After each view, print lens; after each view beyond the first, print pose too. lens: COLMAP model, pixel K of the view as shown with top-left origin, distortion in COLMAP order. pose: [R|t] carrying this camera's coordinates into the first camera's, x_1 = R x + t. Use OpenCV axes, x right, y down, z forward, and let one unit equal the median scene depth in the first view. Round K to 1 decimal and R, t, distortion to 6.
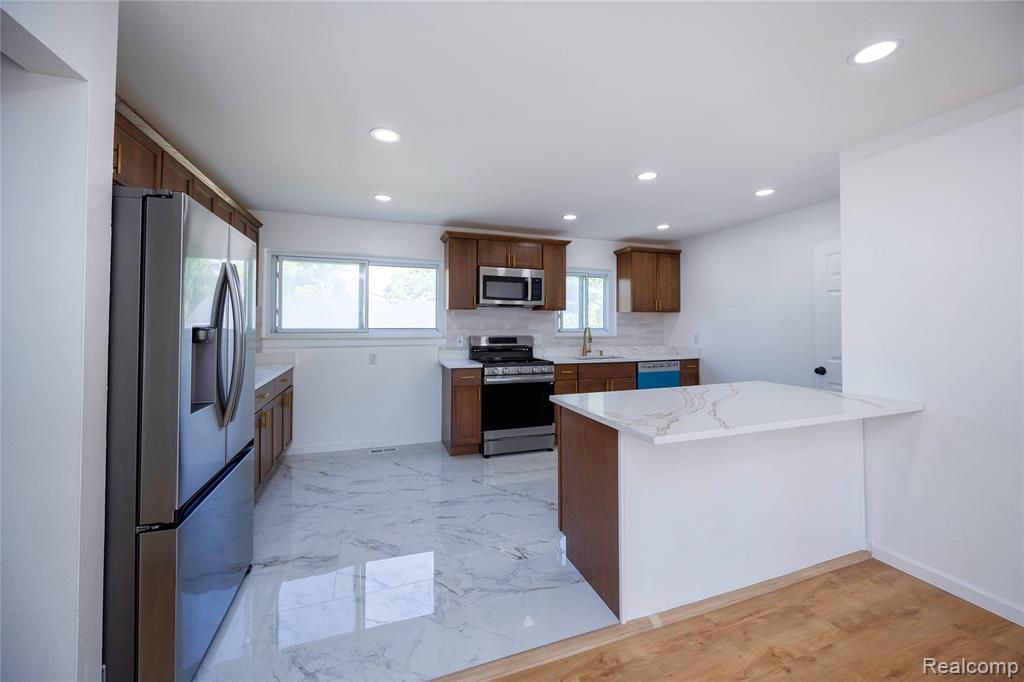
lens RADIAL K [[390.2, 0, 509.2], [0, 390.2, 317.5], [0, 0, 1]] dist [-0.009109, -0.000125]
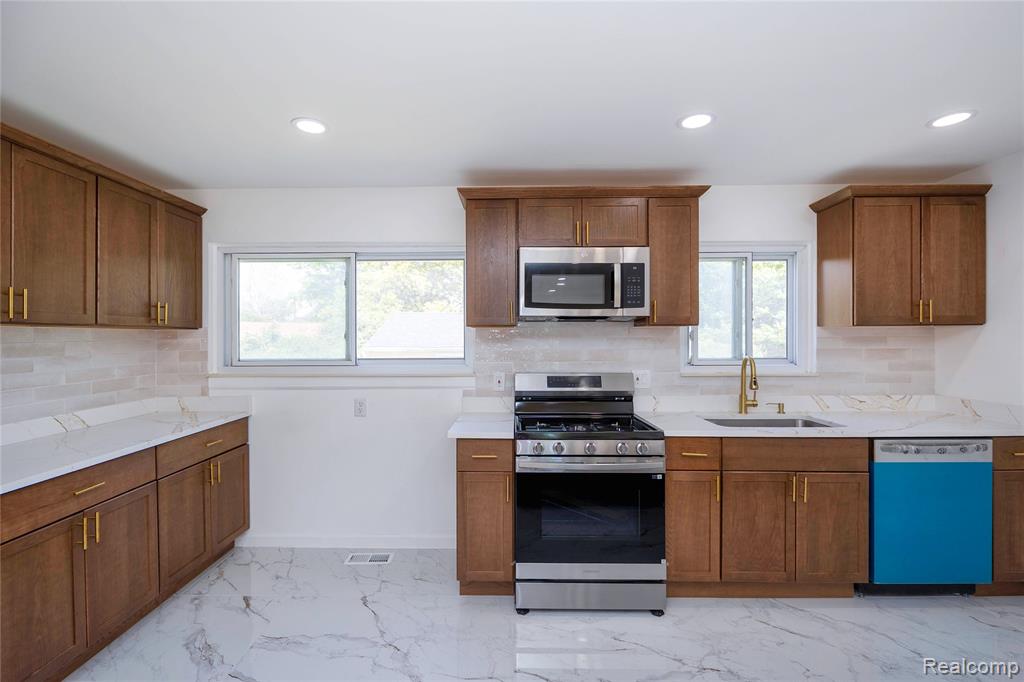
lens RADIAL K [[432.3, 0, 502.2], [0, 432.3, 341.5], [0, 0, 1]] dist [-0.005217, 0.000061]
pose [[0.937897, -0.003989, -0.346890, 0.104736], [0.012092, 0.999702, 0.021199, -0.012883], [0.346703, -0.024077, 0.937666, 0.403333]]
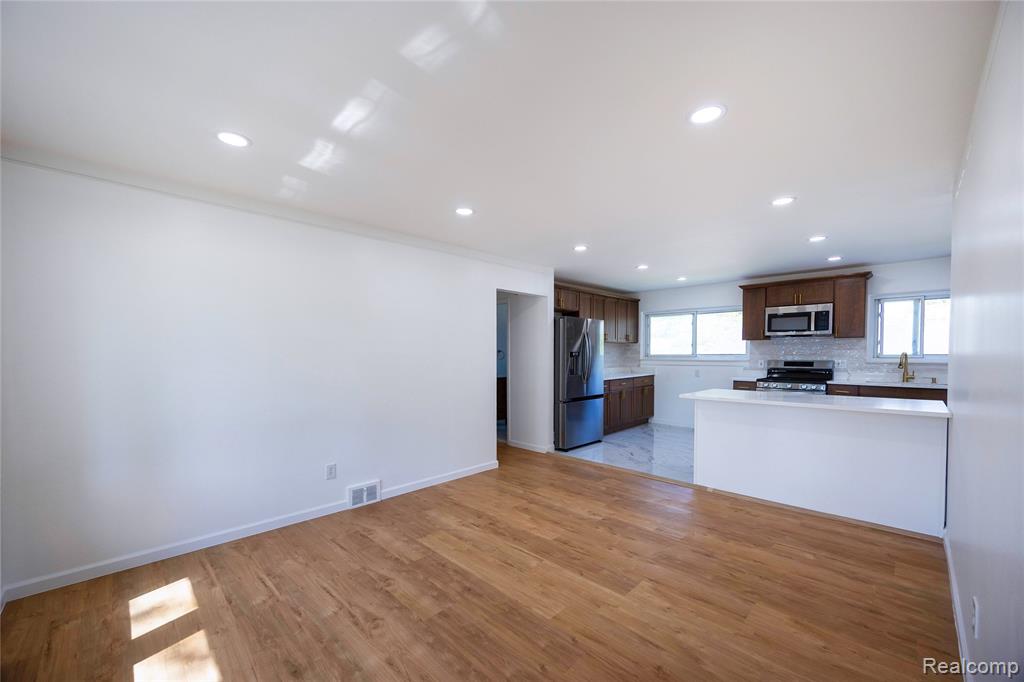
lens RADIAL K [[390.2, 0, 509.2], [0, 390.2, 368.3], [0, 0, 1]] dist [-0.009109, -0.000125]
pose [[0.422769, 0.029883, -0.905745, 0.728371], [0.020420, 0.998888, 0.042488, 0.001741], [0.906007, -0.036457, 0.421689, -0.349905]]
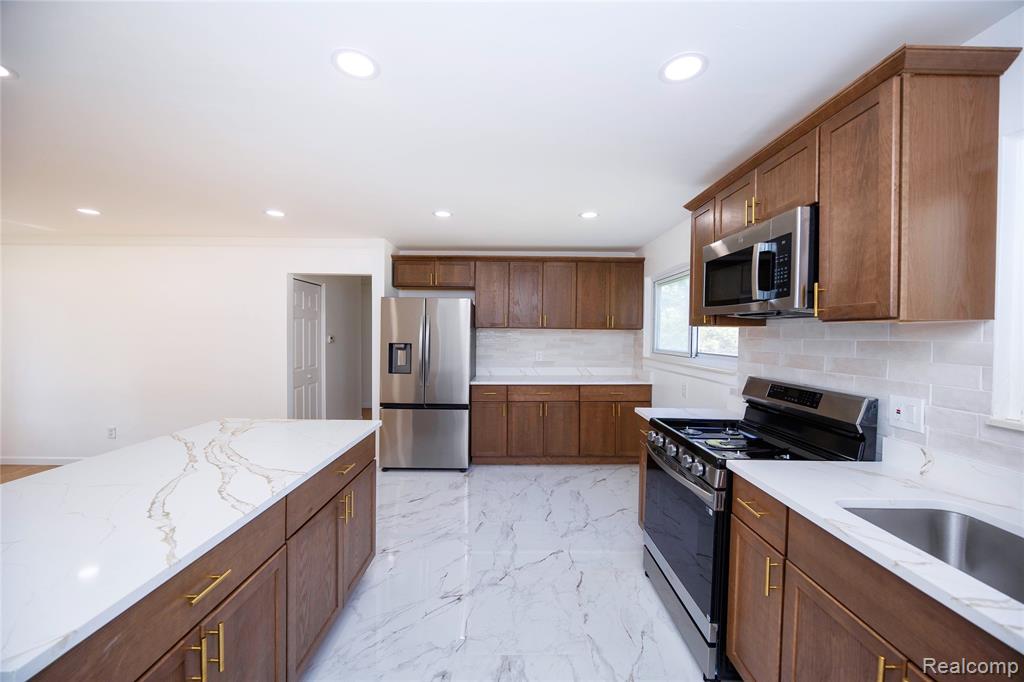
lens RADIAL K [[390.2, 0, 521.0], [0, 390.2, 343.6], [0, 0, 1]] dist [-0.009109, -0.000125]
pose [[-0.305329, 0.019281, -0.952052, 0.498527], [0.002967, 0.999809, 0.019297, -0.007473], [0.952242, 0.003067, -0.305328, 0.875661]]
